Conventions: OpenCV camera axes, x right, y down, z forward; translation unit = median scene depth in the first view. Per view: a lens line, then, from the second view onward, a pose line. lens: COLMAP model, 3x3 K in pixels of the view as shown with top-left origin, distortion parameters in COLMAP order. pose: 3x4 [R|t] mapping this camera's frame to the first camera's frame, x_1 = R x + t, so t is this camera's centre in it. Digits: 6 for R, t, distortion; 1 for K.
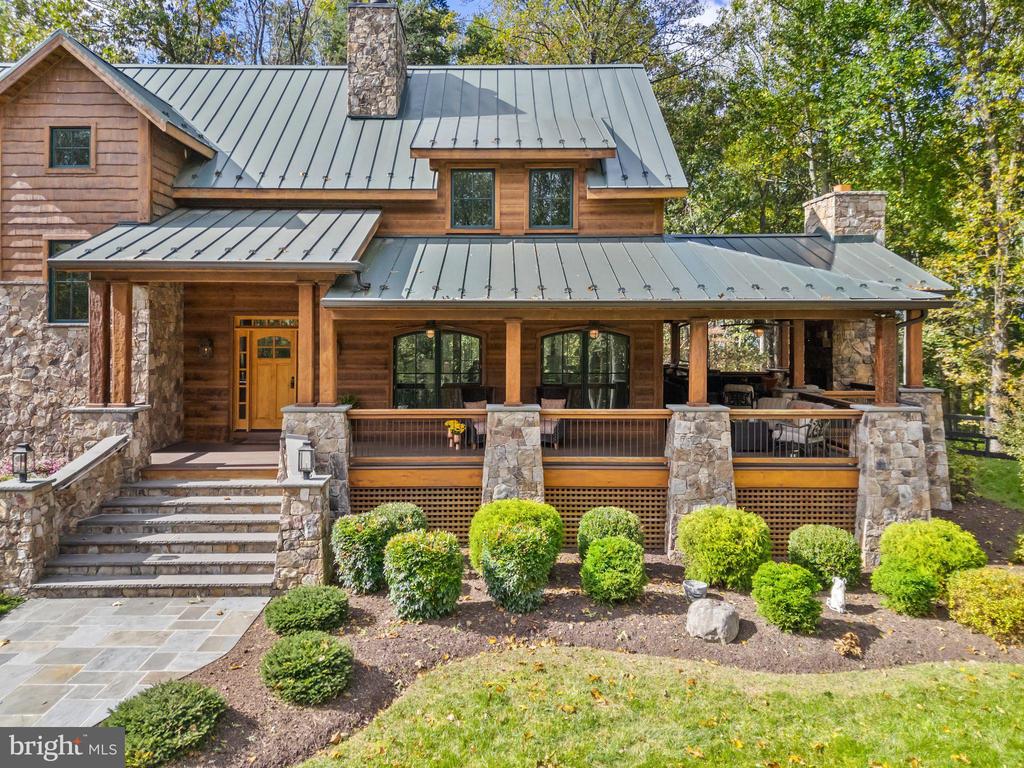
lens RADIAL K [[815.7, 0, 508.0], [0, 815.7, 307.5], [0, 0, 1]] dist [0.050093, -0.067094]
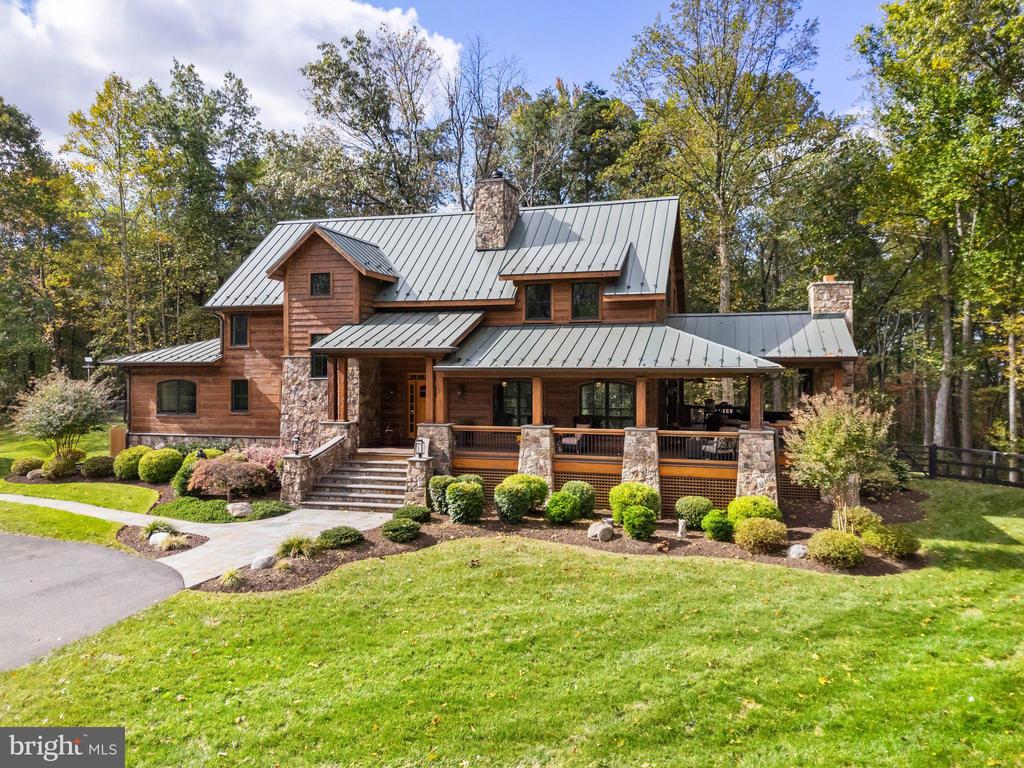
lens RADIAL K [[815.7, 0, 510.8], [0, 815.7, 350.3], [0, 0, 1]] dist [0.050093, -0.067094]
pose [[0.955042, -0.006630, -0.296395, 0.444493], [0.007657, 0.999968, 0.002305, -0.046001], [0.296371, -0.004471, 0.955063, -0.670079]]
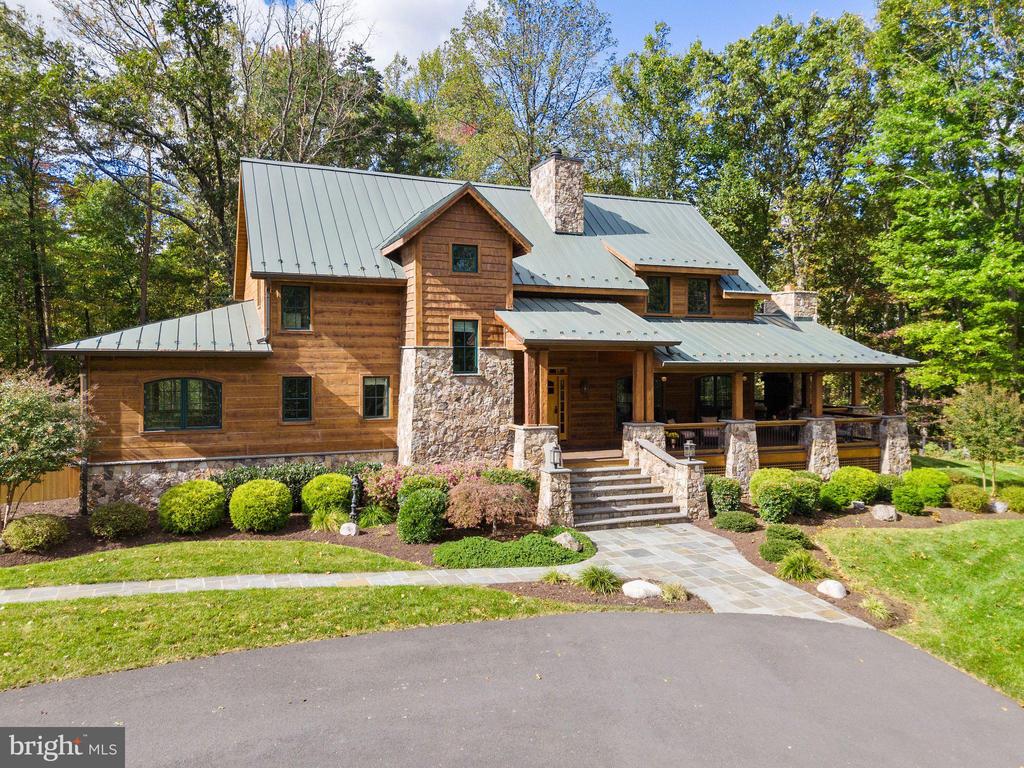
lens RADIAL K [[815.7, 0, 526.4], [0, 815.7, 340.0], [0, 0, 1]] dist [0.050093, -0.067094]
pose [[0.919525, 0.012753, 0.392824, -1.046420], [-0.016055, 0.999858, 0.005121, -0.054161], [-0.392703, -0.011015, 0.919600, -0.444742]]
